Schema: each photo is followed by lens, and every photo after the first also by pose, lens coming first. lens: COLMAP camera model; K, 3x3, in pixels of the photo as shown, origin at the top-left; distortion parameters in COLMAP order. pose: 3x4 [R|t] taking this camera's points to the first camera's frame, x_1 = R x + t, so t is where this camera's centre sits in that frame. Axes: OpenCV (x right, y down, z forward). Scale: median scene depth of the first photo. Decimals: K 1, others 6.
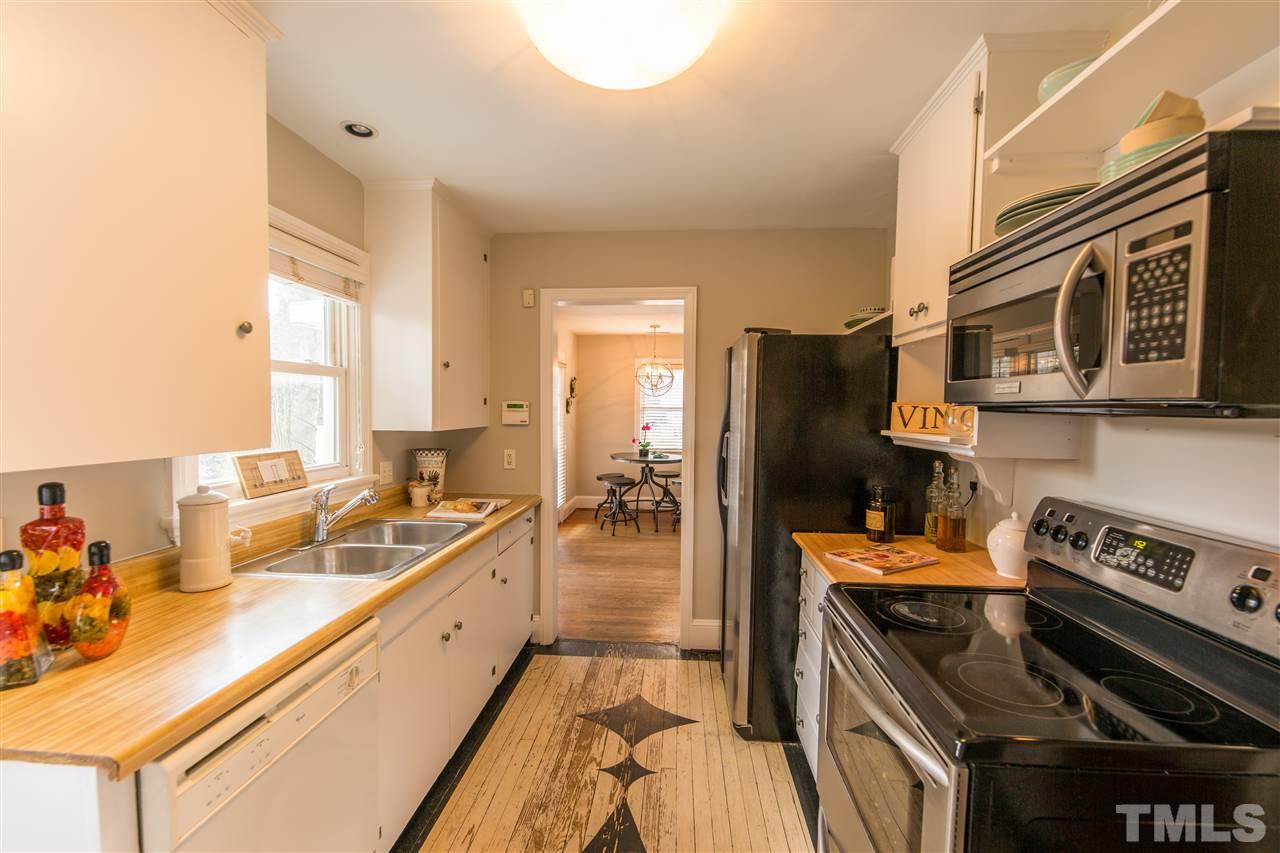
lens RADIAL K [[514.0, 0, 650.3], [0, 514.0, 430.7], [0, 0, 1]] dist [0.003772, -0.002694]
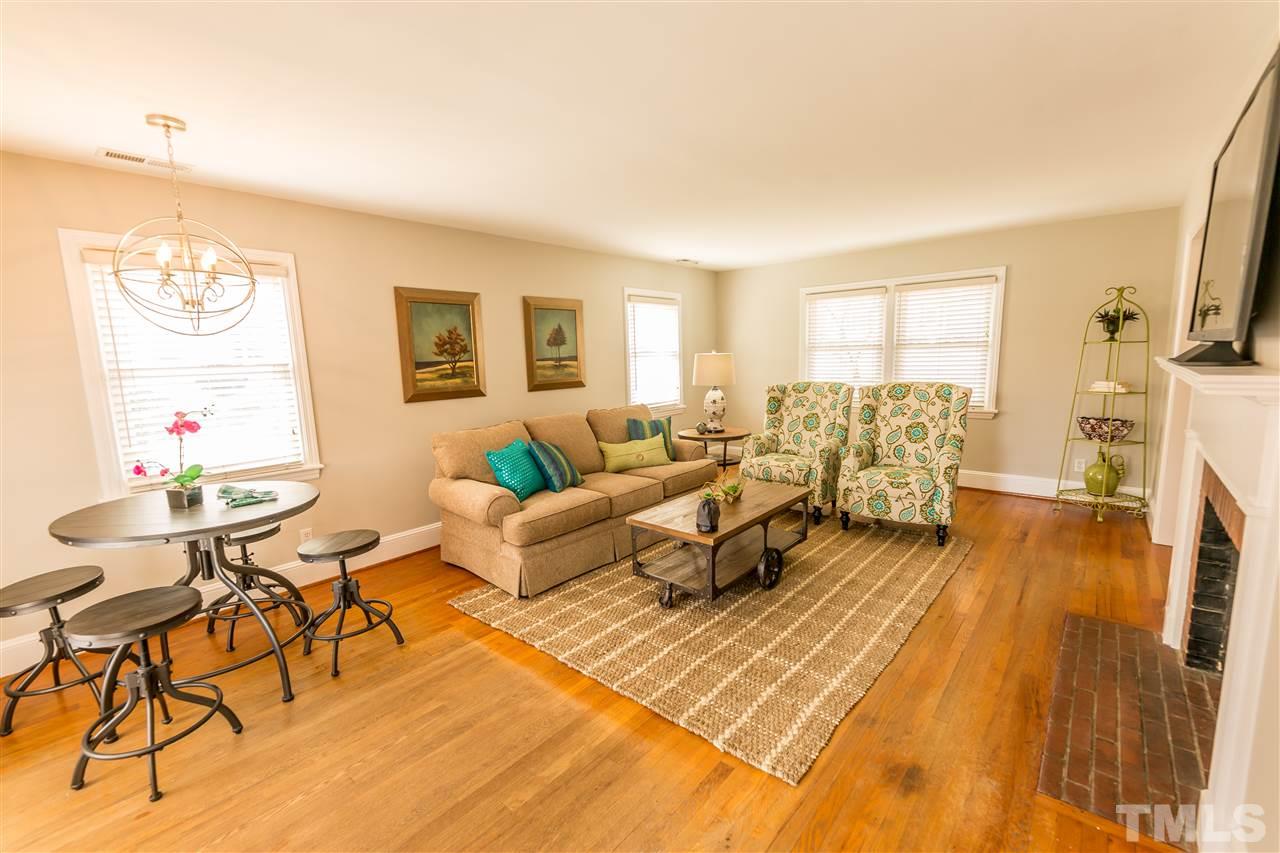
lens RADIAL K [[537.4, 0, 623.3], [0, 537.4, 426.7], [0, 0, 1]] dist [-0.001023, -0.000131]
pose [[0.626296, -0.140968, 0.766734, -0.348339], [0.076403, 0.989880, 0.119586, -0.090762], [-0.775832, -0.016315, 0.630728, 1.884898]]
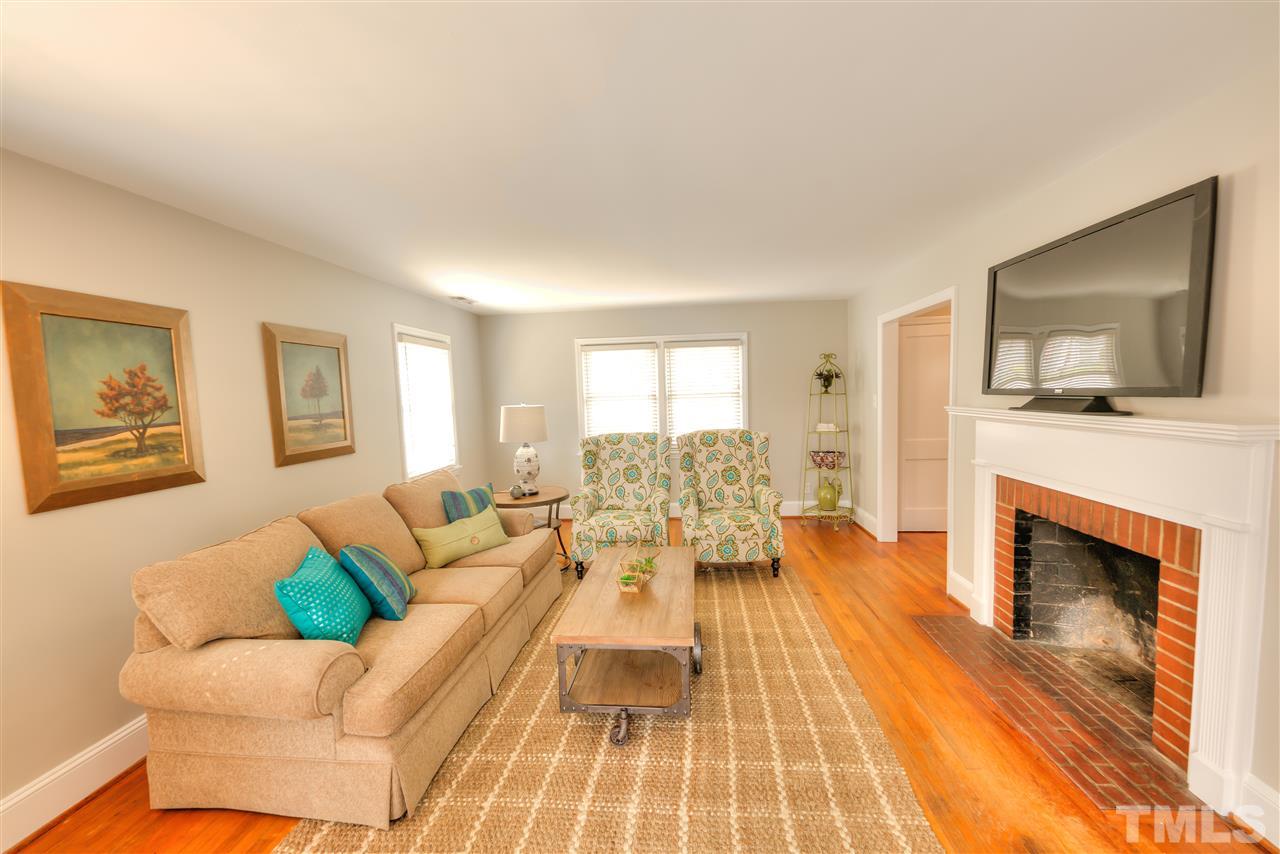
lens RADIAL K [[514.0, 0, 650.3], [0, 514.0, 431.2], [0, 0, 1]] dist [0.003772, -0.002694]
pose [[0.029416, -0.095651, 0.994980, -0.184630], [0.077501, 0.992633, 0.093134, -0.158627], [-0.996558, 0.074372, 0.036612, 2.672089]]
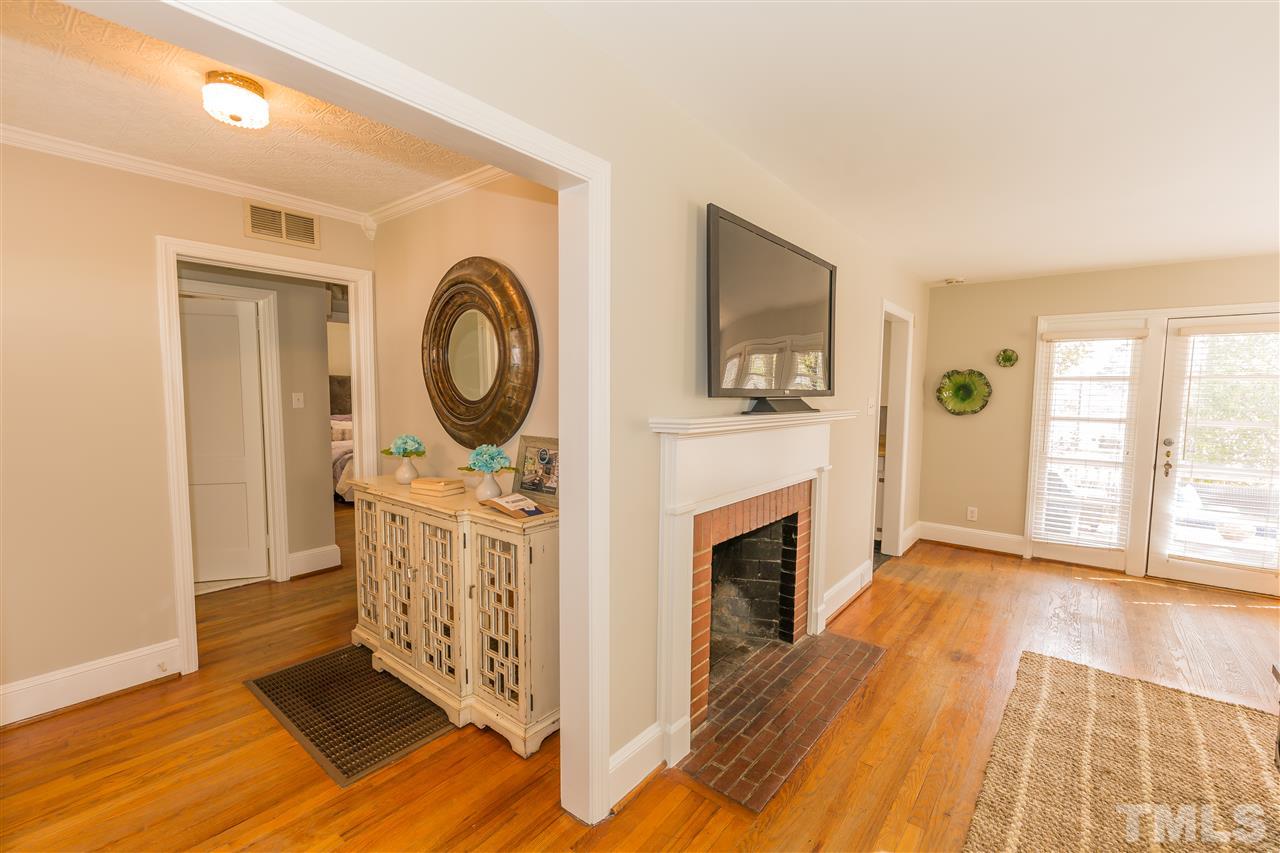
lens RADIAL K [[547.7, 0, 640.0], [0, 547.7, 426.5], [0, 0, 1]] dist [-0.001943, 0.000894]
pose [[-0.586758, 0.040190, -0.808765, 2.521328], [-0.053295, 0.994685, 0.088095, -0.069612], [0.808007, 0.094794, -0.581497, 2.205943]]
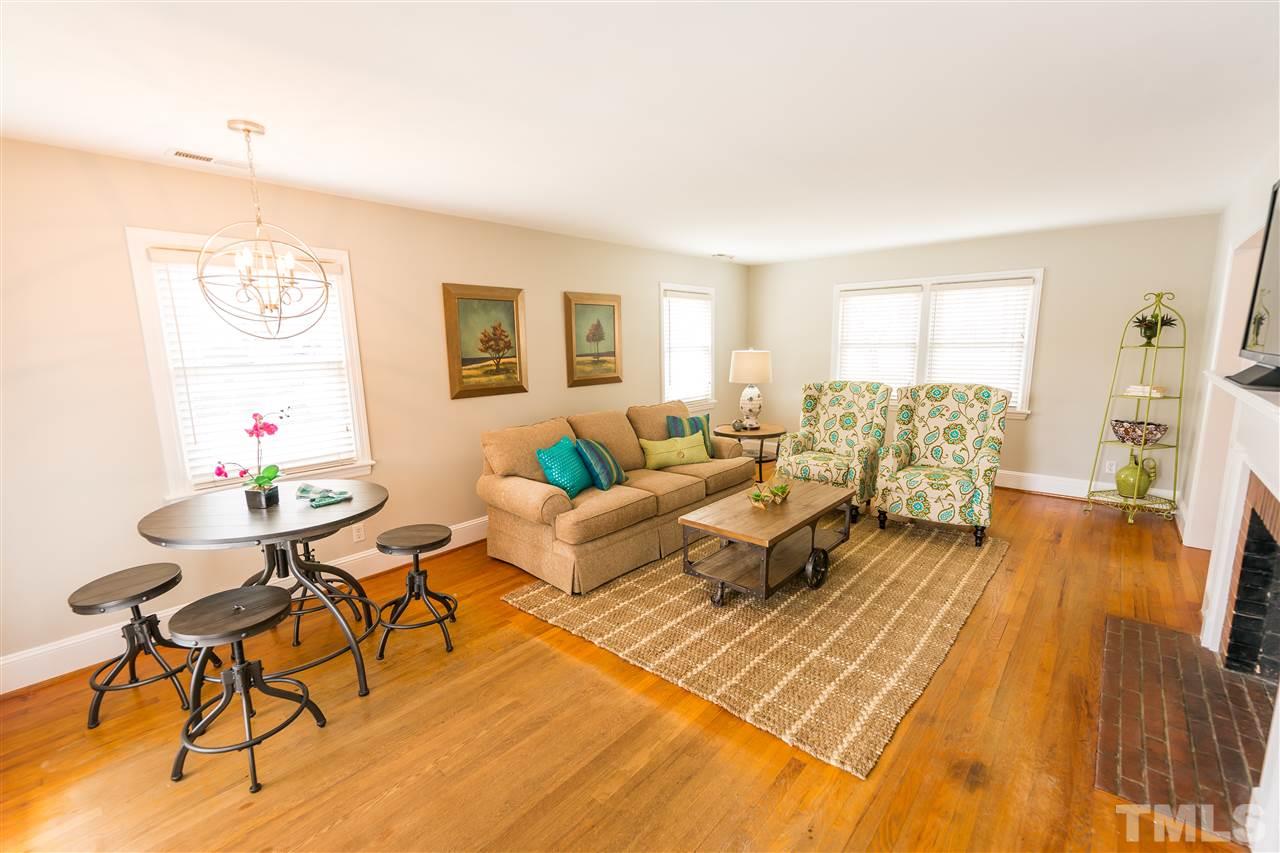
lens RADIAL K [[544.1, 0, 640.0], [0, 544.1, 426.5], [0, 0, 1]] dist [0.001887, -0.001283]
pose [[0.619755, -0.151011, 0.770129, -0.469608], [0.062838, 0.987710, 0.143107, -0.153896], [-0.782275, -0.040298, 0.621628, 1.964965]]
